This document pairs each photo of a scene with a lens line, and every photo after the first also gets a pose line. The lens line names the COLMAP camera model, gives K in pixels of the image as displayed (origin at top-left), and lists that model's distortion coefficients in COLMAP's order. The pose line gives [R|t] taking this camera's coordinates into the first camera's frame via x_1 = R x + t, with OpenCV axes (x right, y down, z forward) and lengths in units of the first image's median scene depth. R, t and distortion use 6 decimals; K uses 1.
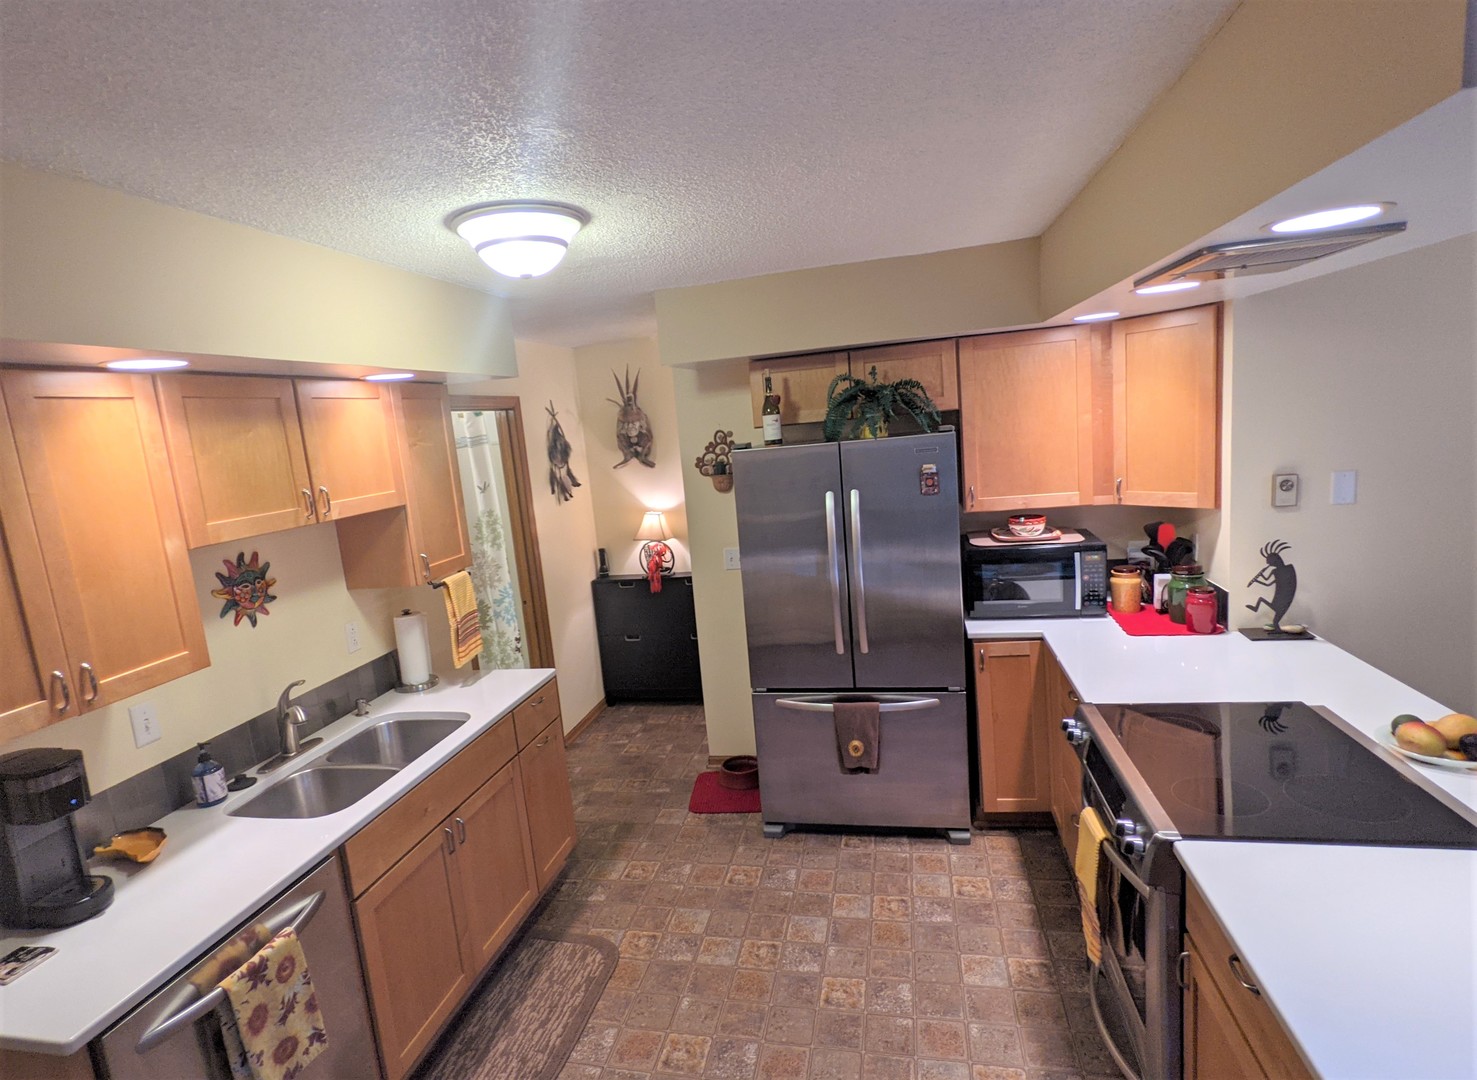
lens RADIAL K [[770.7, 0, 719.6], [0, 770.7, 545.9], [0, 0, 1]] dist [-0.001793, 0.002012]
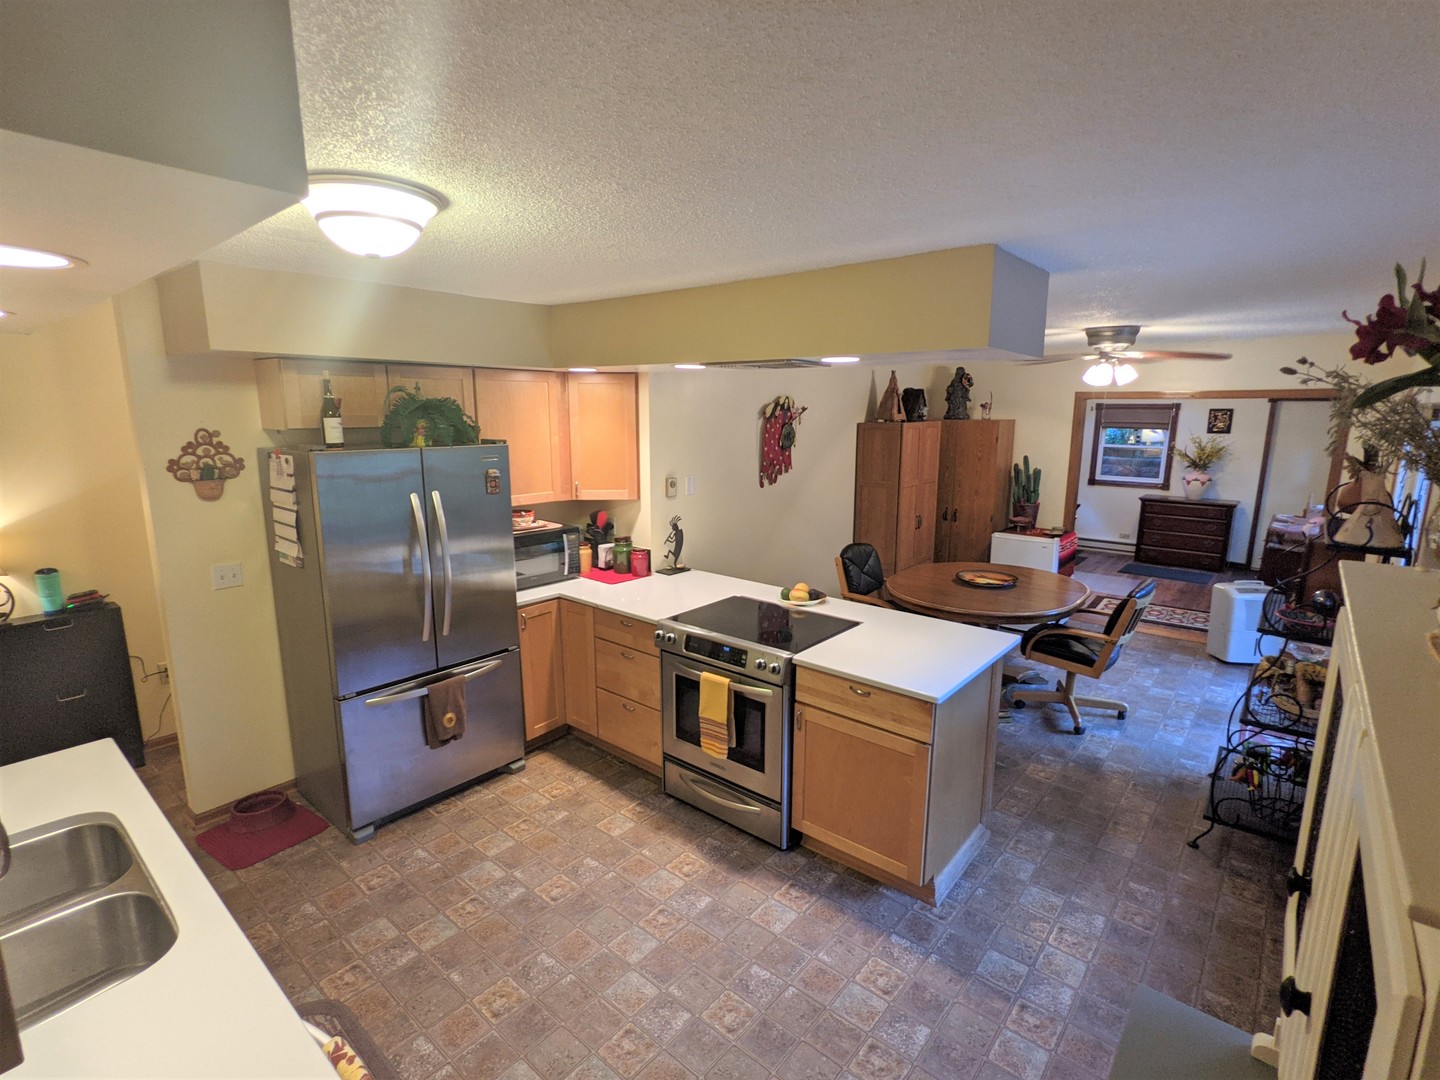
lens RADIAL K [[696.9, 0, 717.4], [0, 696.9, 542.9], [0, 0, 1]] dist [-0.002430, 0.002889]
pose [[0.458130, -0.075720, 0.885654, -0.583064], [0.095003, 0.994829, 0.035910, 0.005672], [-0.883794, 0.067689, 0.462955, 0.180029]]
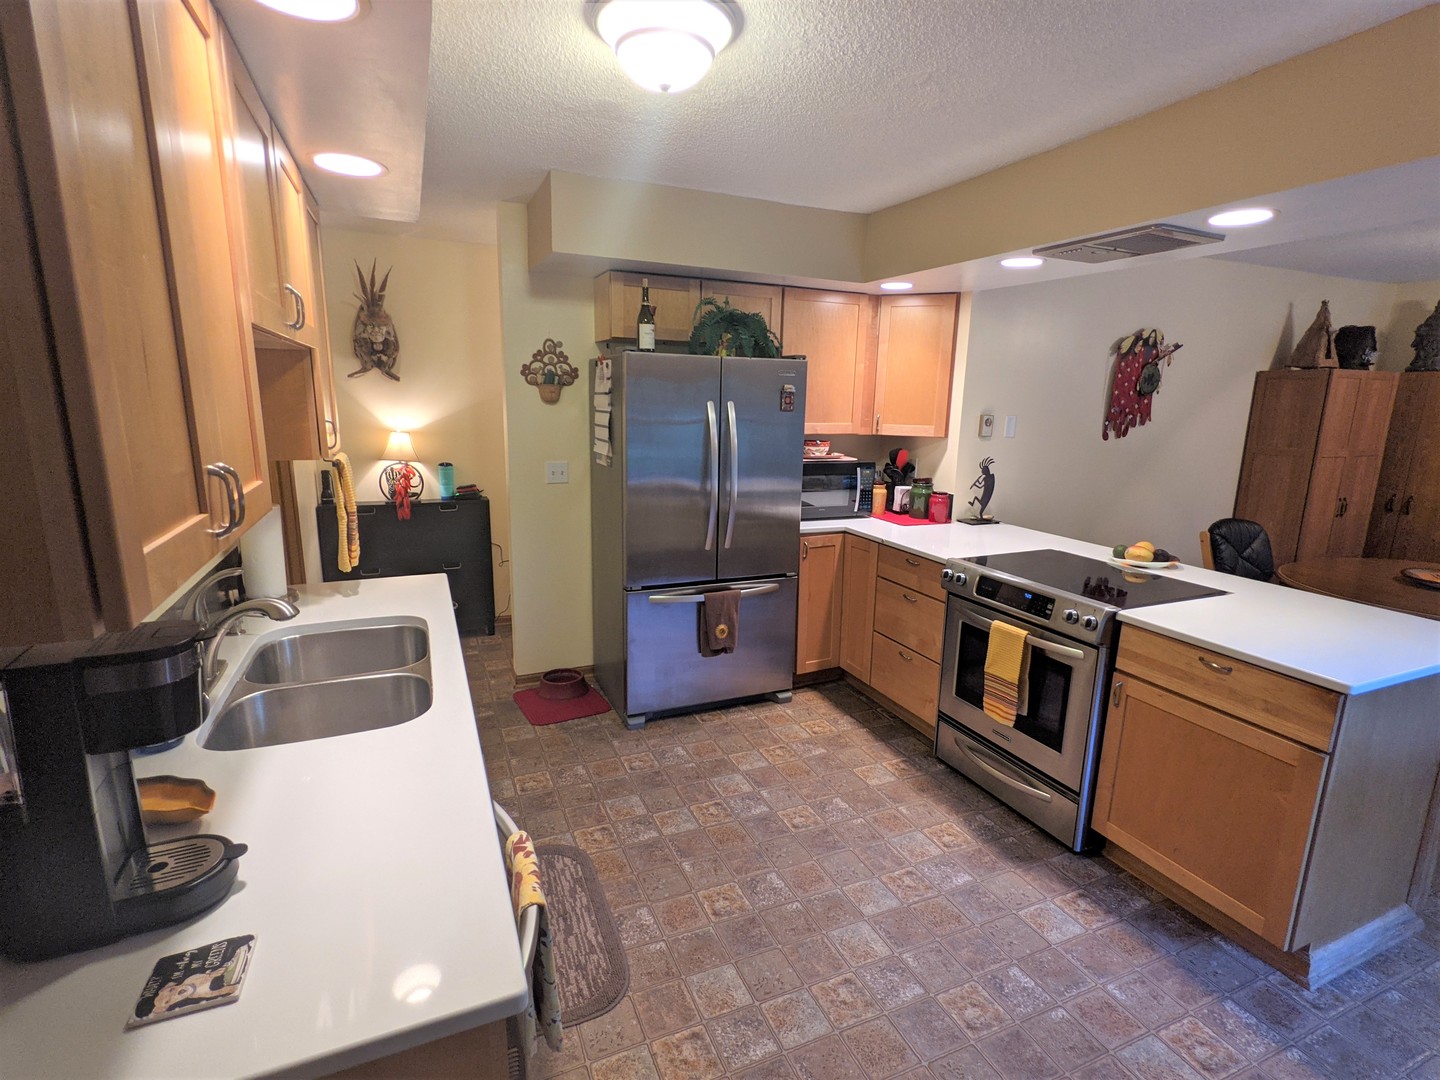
lens RADIAL K [[696.9, 0, 716.7], [0, 696.9, 542.9], [0, 0, 1]] dist [-0.002430, 0.002889]
pose [[0.799614, -0.015505, 0.600314, -0.490454], [-0.000229, 0.999659, 0.026124, 0.116059], [-0.600514, -0.021027, 0.799337, 0.204838]]
